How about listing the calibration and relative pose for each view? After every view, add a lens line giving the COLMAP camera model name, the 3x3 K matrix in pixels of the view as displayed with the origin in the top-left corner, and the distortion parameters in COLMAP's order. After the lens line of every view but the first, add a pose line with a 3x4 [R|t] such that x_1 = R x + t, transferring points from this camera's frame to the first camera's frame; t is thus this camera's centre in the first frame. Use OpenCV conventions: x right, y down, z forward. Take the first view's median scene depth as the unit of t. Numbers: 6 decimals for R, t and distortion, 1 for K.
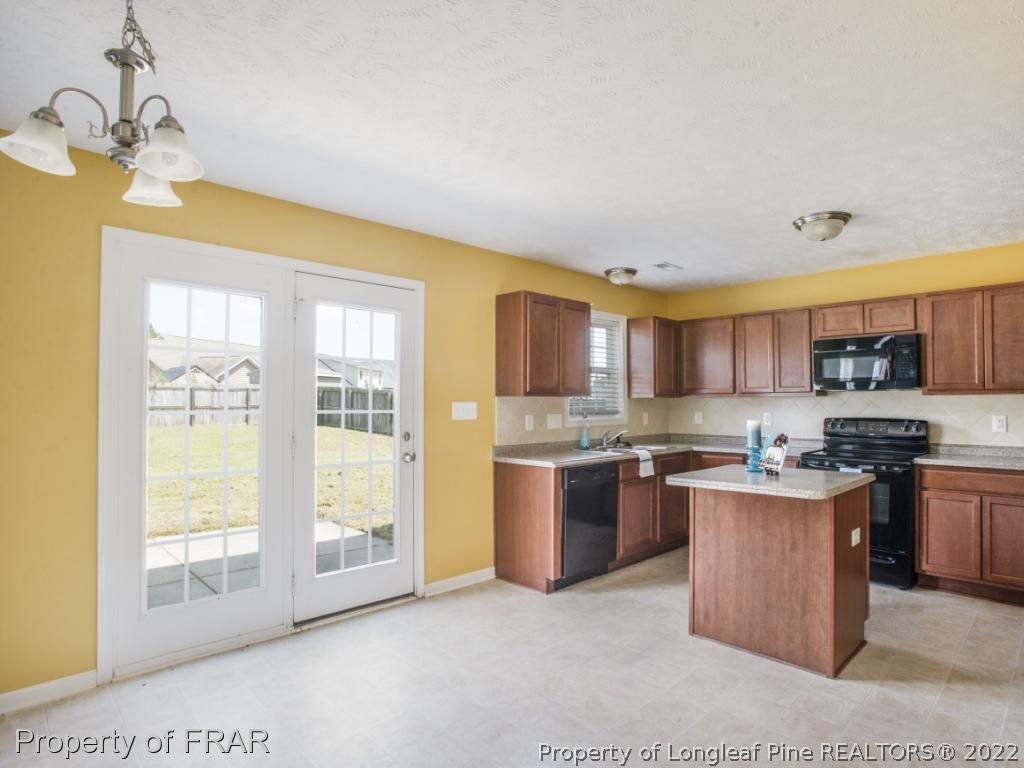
lens RADIAL K [[586.1, 0, 512.0], [0, 586.1, 384.0], [0, 0, 1]] dist [-0.004019, 0.029432]
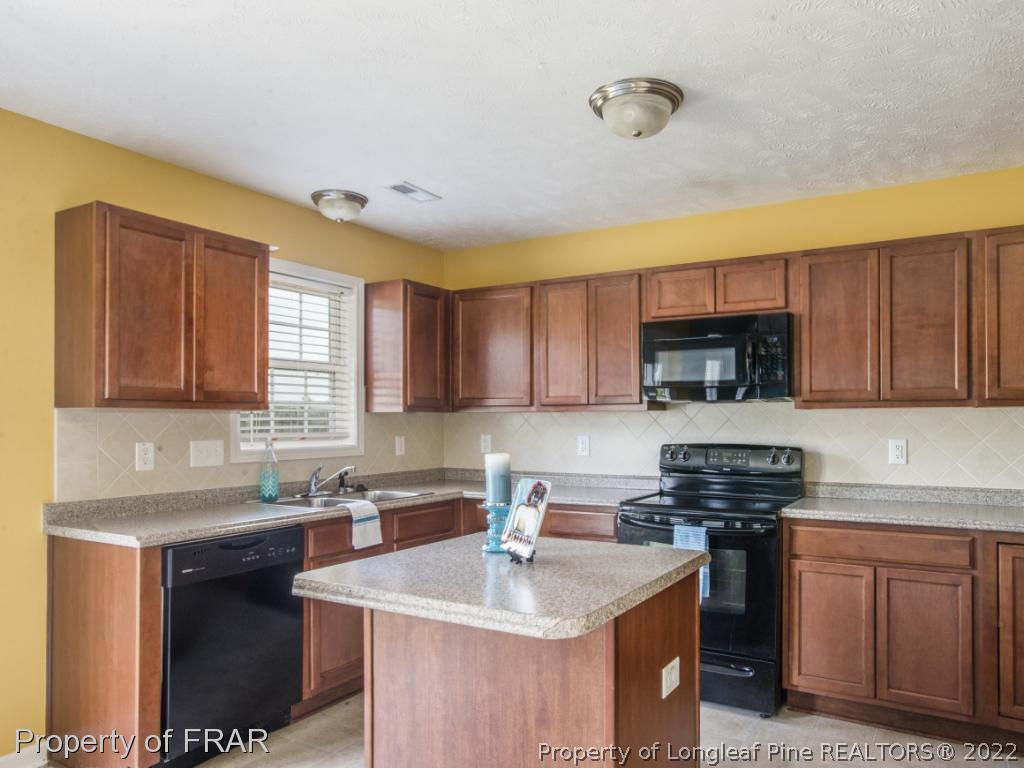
lens RADIAL K [[650.1, 0, 510.9], [0, 650.1, 402.4], [0, 0, 1]] dist [0.000954, 0.063034]
pose [[0.984064, 0.005949, 0.177716, 0.260520], [-0.006355, 0.999978, 0.001720, 0.012769], [-0.177702, -0.002822, 0.984080, 0.348706]]
